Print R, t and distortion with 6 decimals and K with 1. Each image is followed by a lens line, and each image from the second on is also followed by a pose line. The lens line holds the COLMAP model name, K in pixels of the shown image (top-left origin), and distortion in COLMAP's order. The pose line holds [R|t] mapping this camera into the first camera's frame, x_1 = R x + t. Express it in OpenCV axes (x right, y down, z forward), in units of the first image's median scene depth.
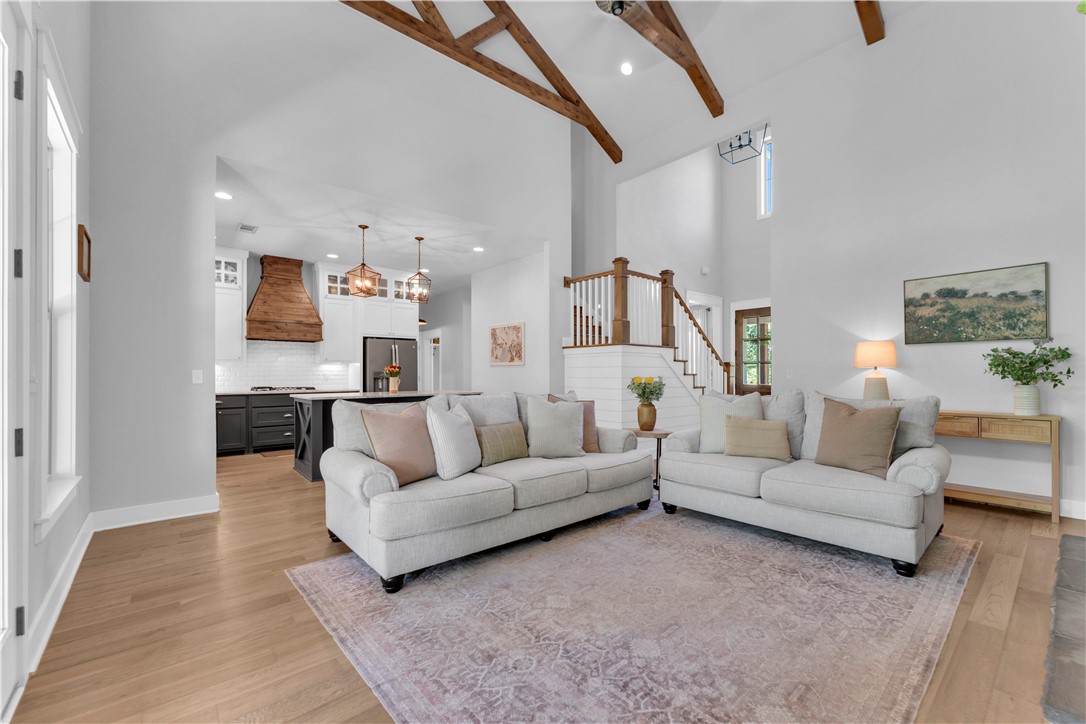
lens RADIAL K [[442.1, 0, 548.2], [0, 442.1, 376.0], [0, 0, 1]] dist [0.002167, -0.000059]
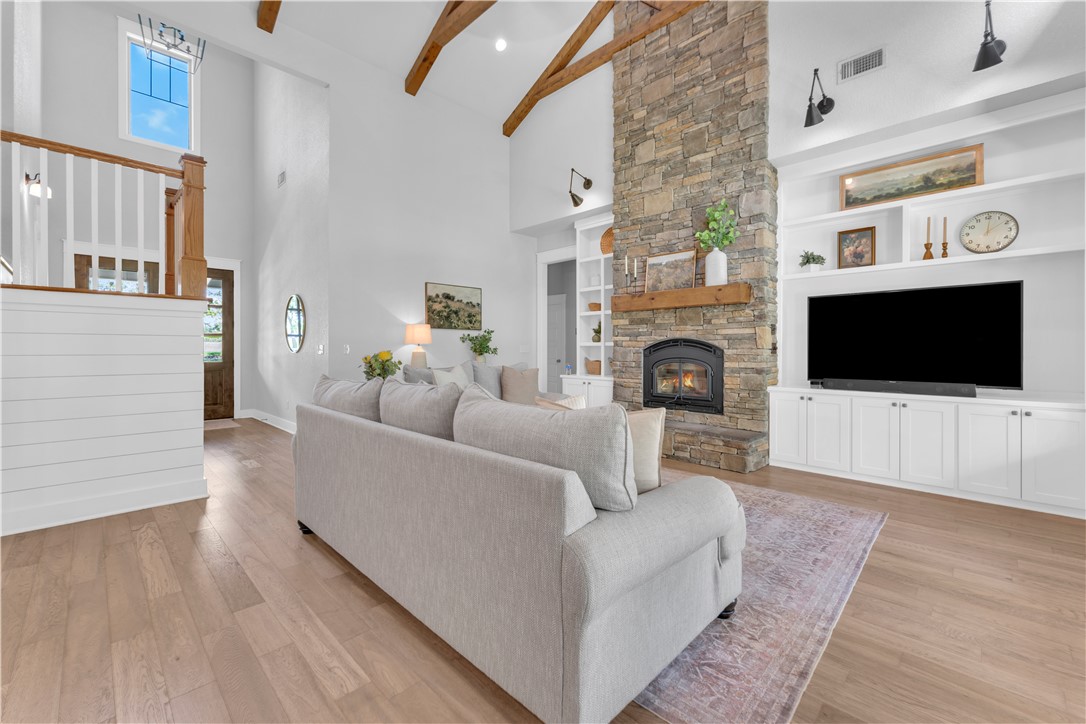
lens RADIAL K [[442.1, 0, 537.5], [0, 442.1, 350.7], [0, 0, 1]] dist [0.002167, -0.000059]
pose [[-0.055066, 0.000954, 0.998482, -0.672661], [0.003708, 0.999993, -0.000751, 0.002950], [-0.998476, 0.003661, -0.055069, 0.813781]]
